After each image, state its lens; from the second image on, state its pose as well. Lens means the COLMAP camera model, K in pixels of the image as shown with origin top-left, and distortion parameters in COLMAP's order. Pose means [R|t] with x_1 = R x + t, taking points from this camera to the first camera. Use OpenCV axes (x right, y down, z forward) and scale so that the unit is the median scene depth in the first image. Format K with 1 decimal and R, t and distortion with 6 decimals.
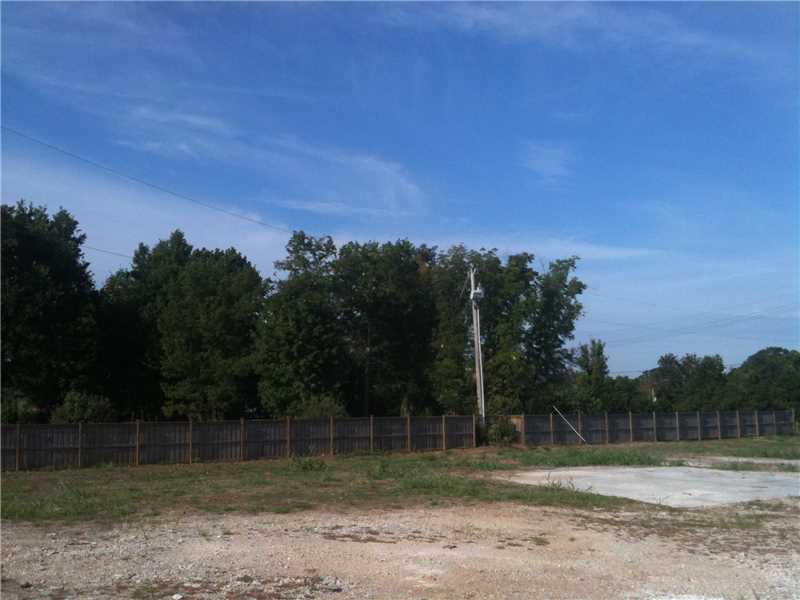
lens RADIAL K [[835.7, 0, 400.3], [0, 835.7, 270.1], [0, 0, 1]] dist [0.017089, 0.000000]
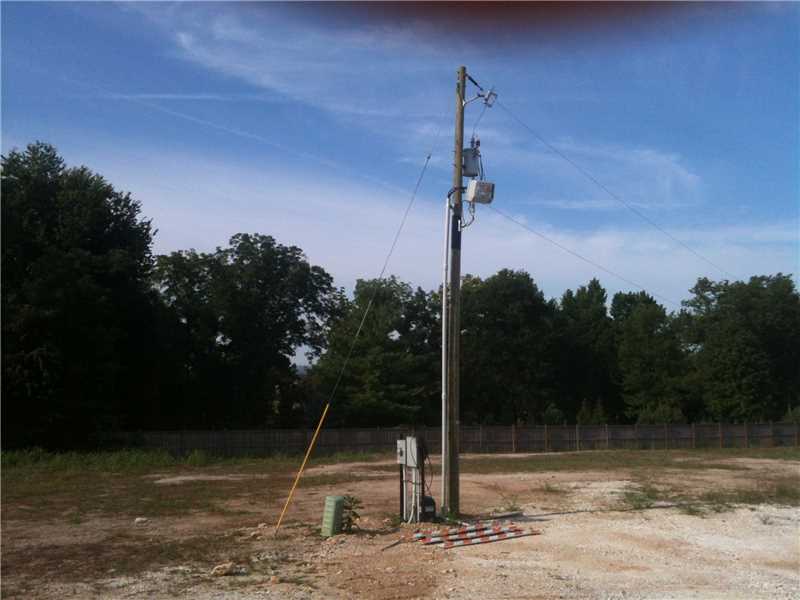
lens RADIAL K [[931.4, 0, 417.9], [0, 931.4, 319.1], [0, 0, 1]] dist [0.068310, 0.000000]
pose [[0.971038, -0.038604, -0.235784, -0.197520], [0.053862, 0.996827, 0.058615, -0.085563], [0.232773, -0.069617, 0.970036, -0.489192]]
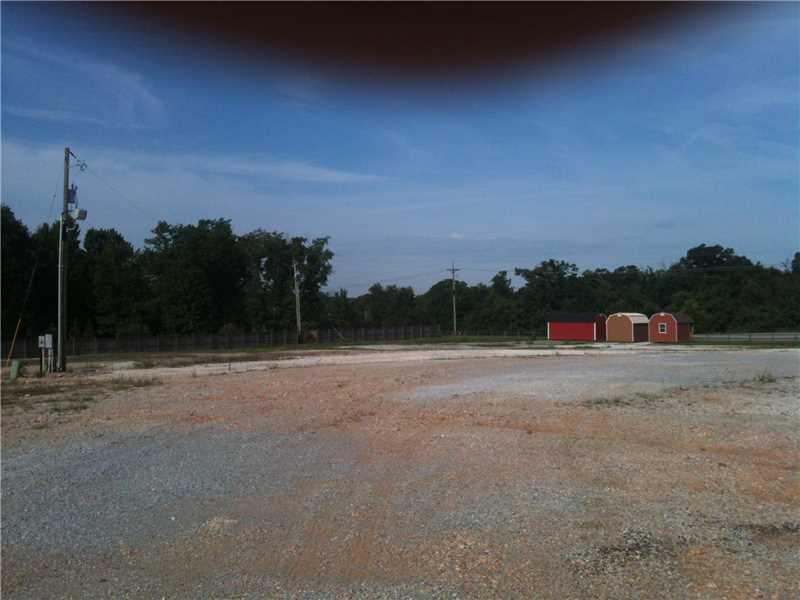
lens RADIAL K [[835.7, 0, 399.9], [0, 835.7, 300.0], [0, 0, 1]] dist [0.017089, 0.000000]
pose [[0.942867, -0.011988, 0.332954, -0.214732], [-0.031973, 0.991484, 0.126241, -0.106267], [-0.331632, -0.129674, 0.934454, -0.629643]]
